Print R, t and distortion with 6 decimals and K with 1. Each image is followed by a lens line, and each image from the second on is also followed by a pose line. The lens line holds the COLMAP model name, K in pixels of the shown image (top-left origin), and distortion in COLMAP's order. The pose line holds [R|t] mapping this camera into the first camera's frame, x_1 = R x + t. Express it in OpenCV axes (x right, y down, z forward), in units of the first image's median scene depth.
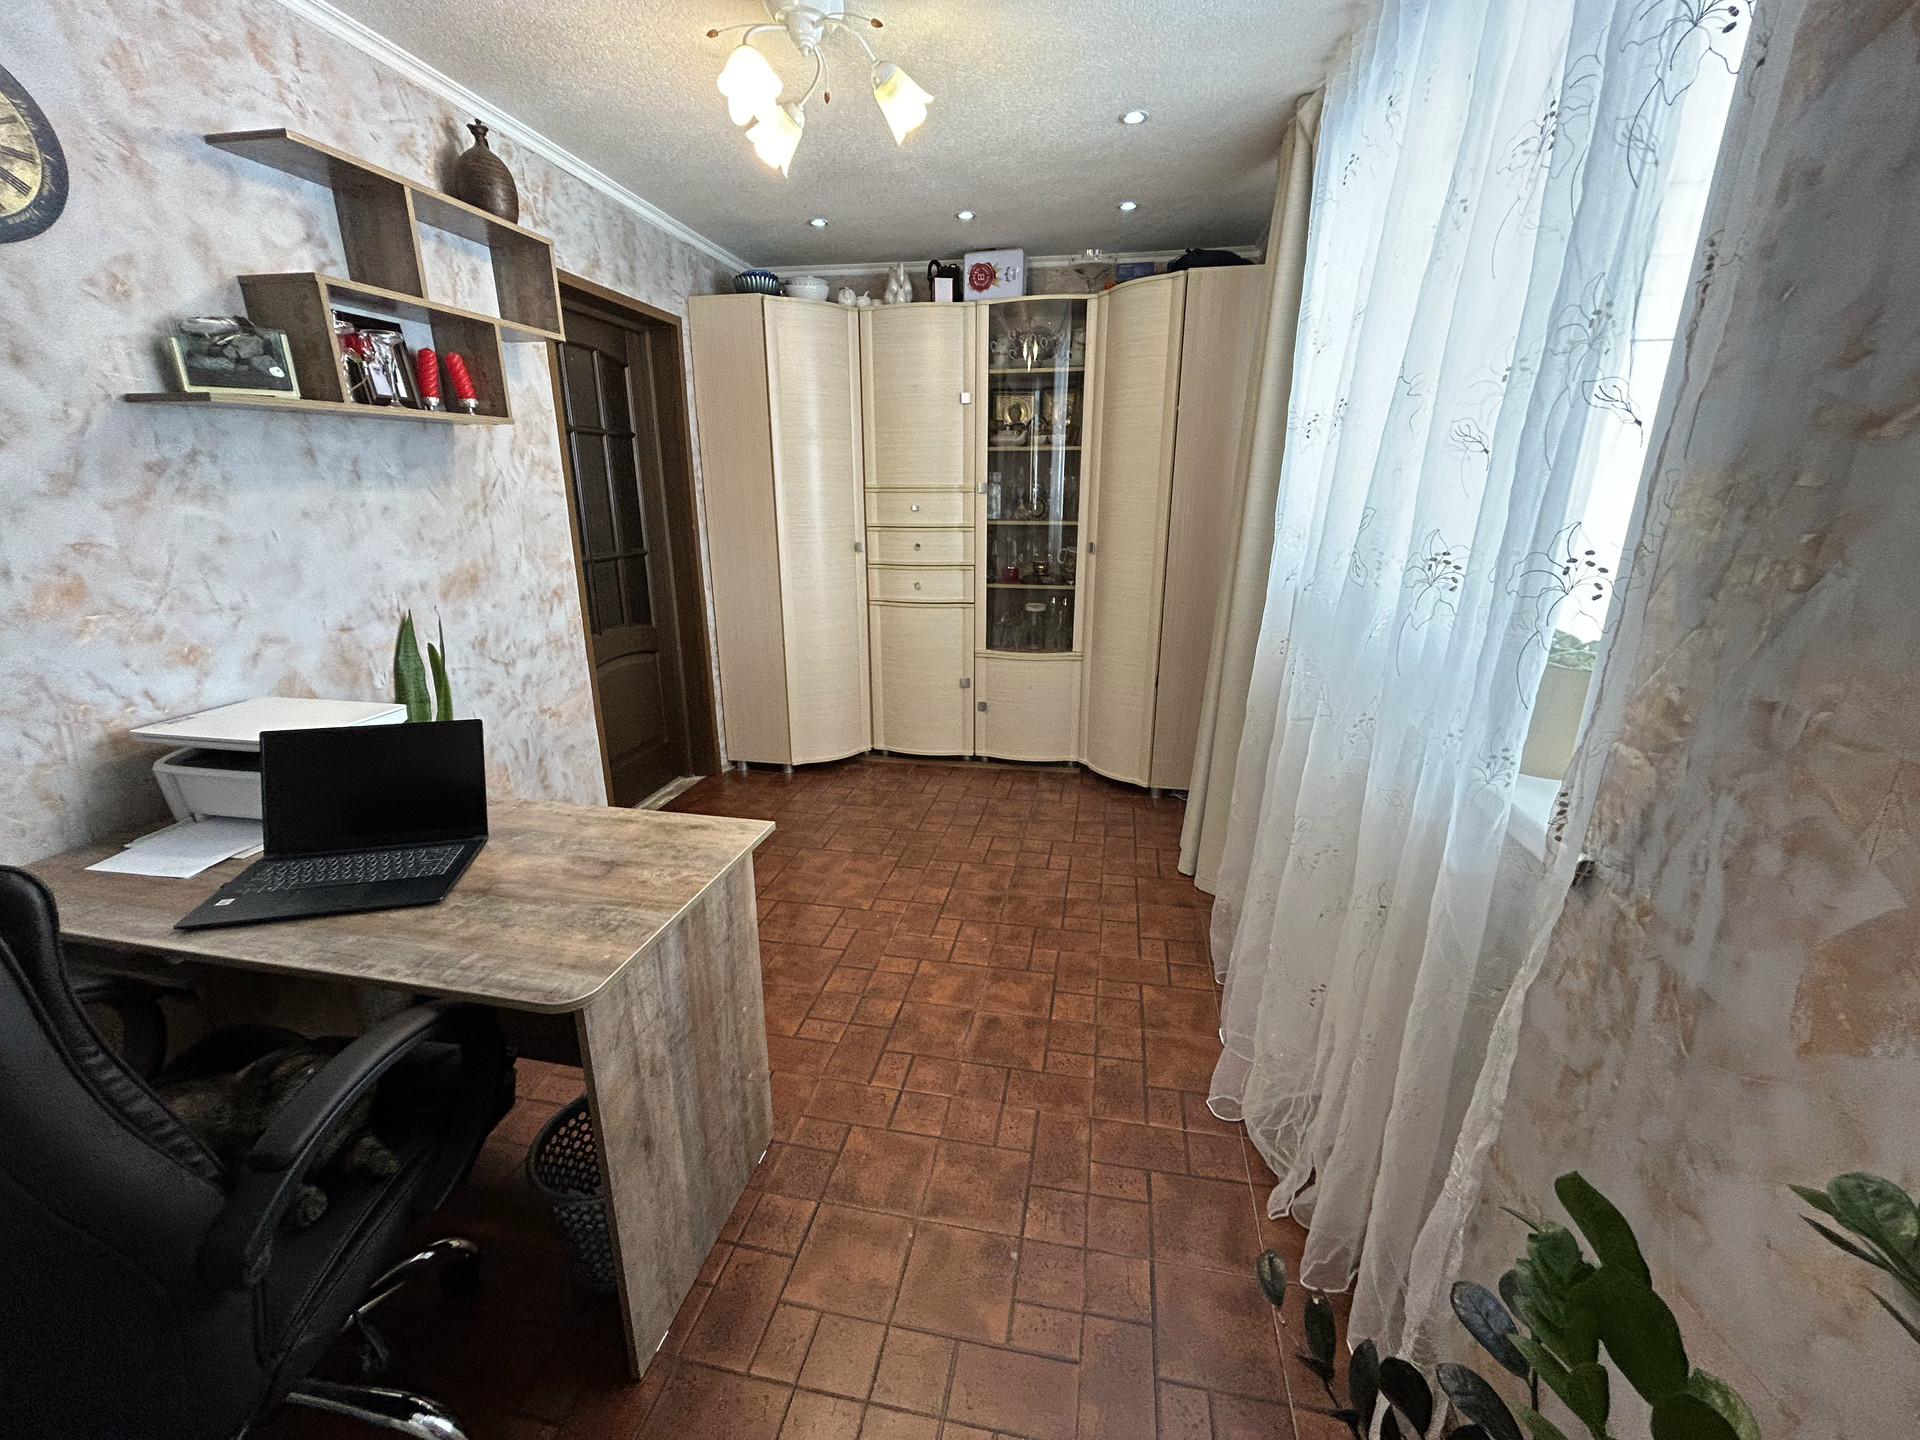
lens RADIAL K [[781.4, 0, 959.4], [0, 781.4, 717.5], [0, 0, 1]] dist [0.000303, -0.000001]
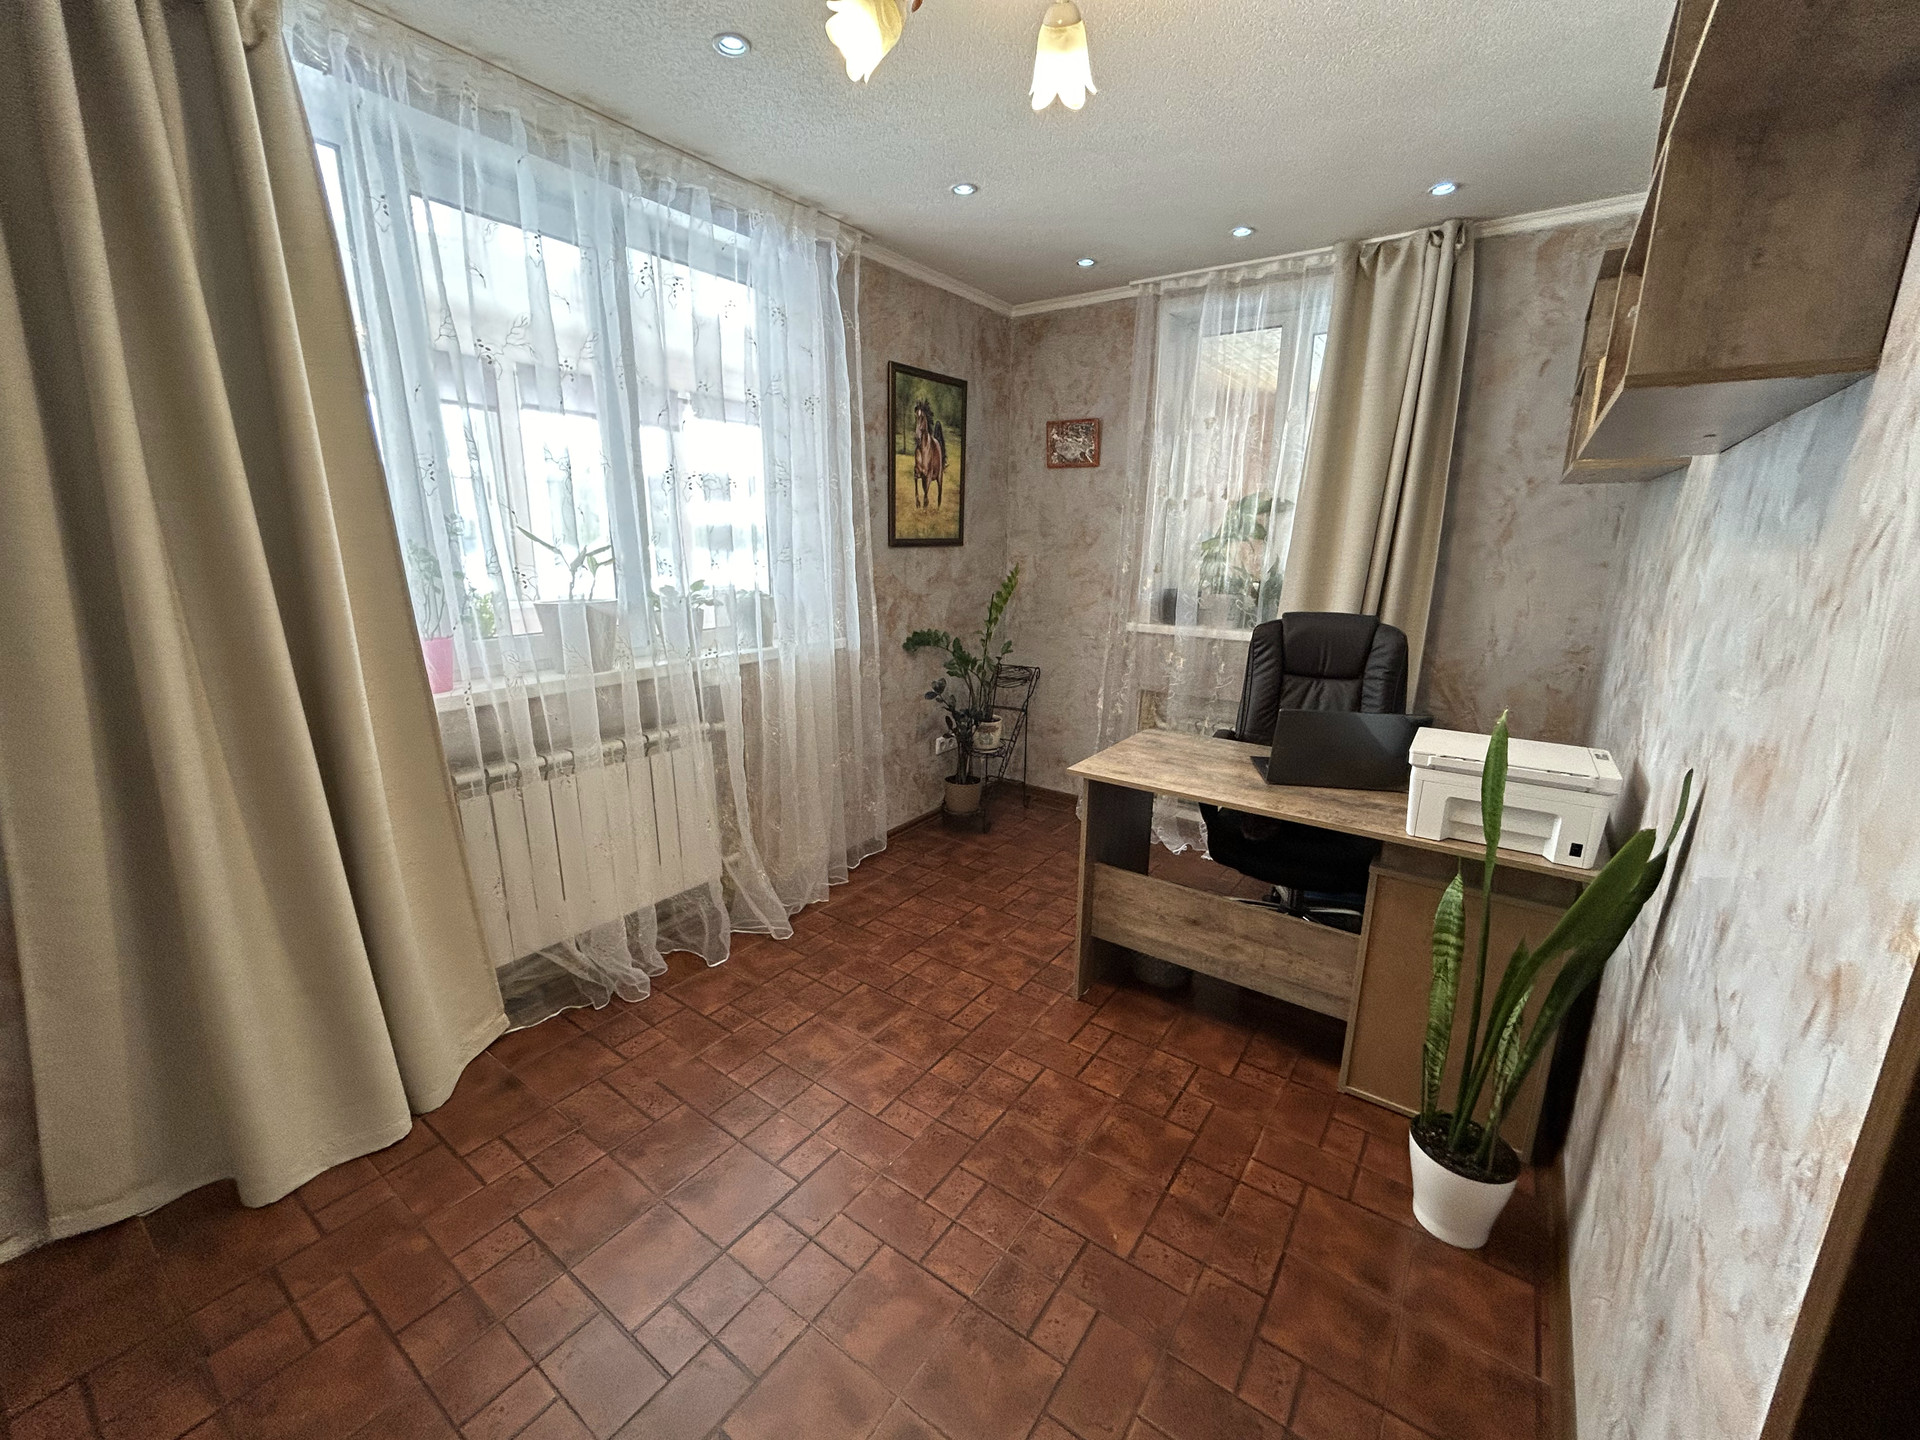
lens RADIAL K [[781.4, 0, 961.7], [0, 781.4, 716.8], [0, 0, 1]] dist [0.000303, -0.000001]
pose [[-0.912288, -0.108616, 0.394884, -0.556800], [0.102274, 0.873224, 0.476467, -0.581712], [-0.396574, 0.475061, -0.785523, 1.953596]]
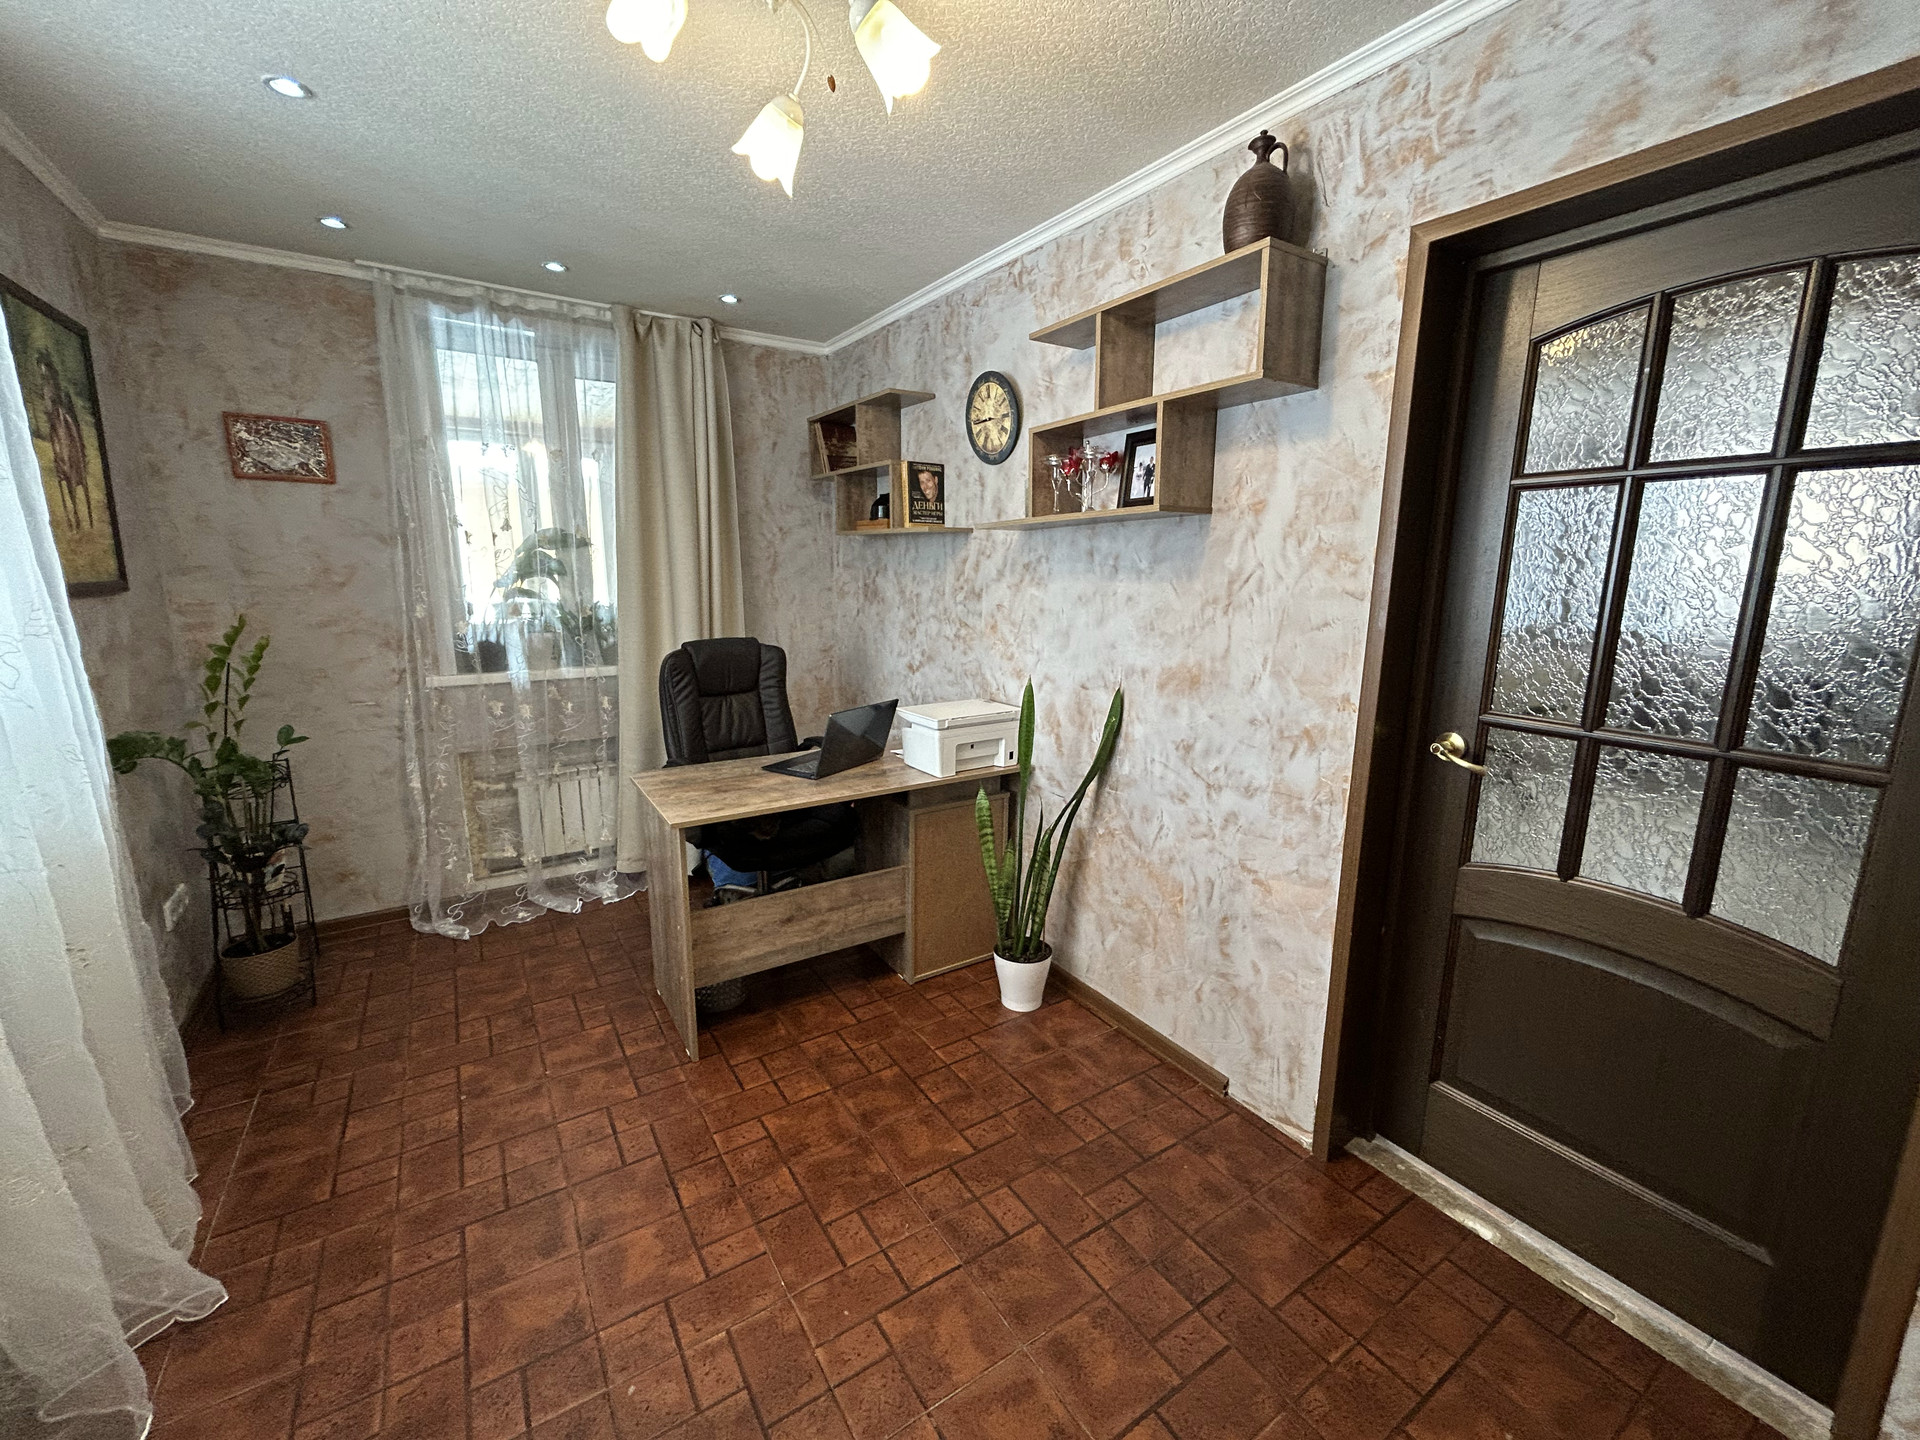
lens RADIAL K [[781.4, 0, 959.6], [0, 781.4, 717.8], [0, 0, 1]] dist [0.000303, -0.000001]
pose [[-0.716882, 0.122372, -0.686371, 0.270740], [-0.208163, 0.902002, 0.378233, -0.573312], [0.665393, 0.414025, -0.621156, 1.893869]]
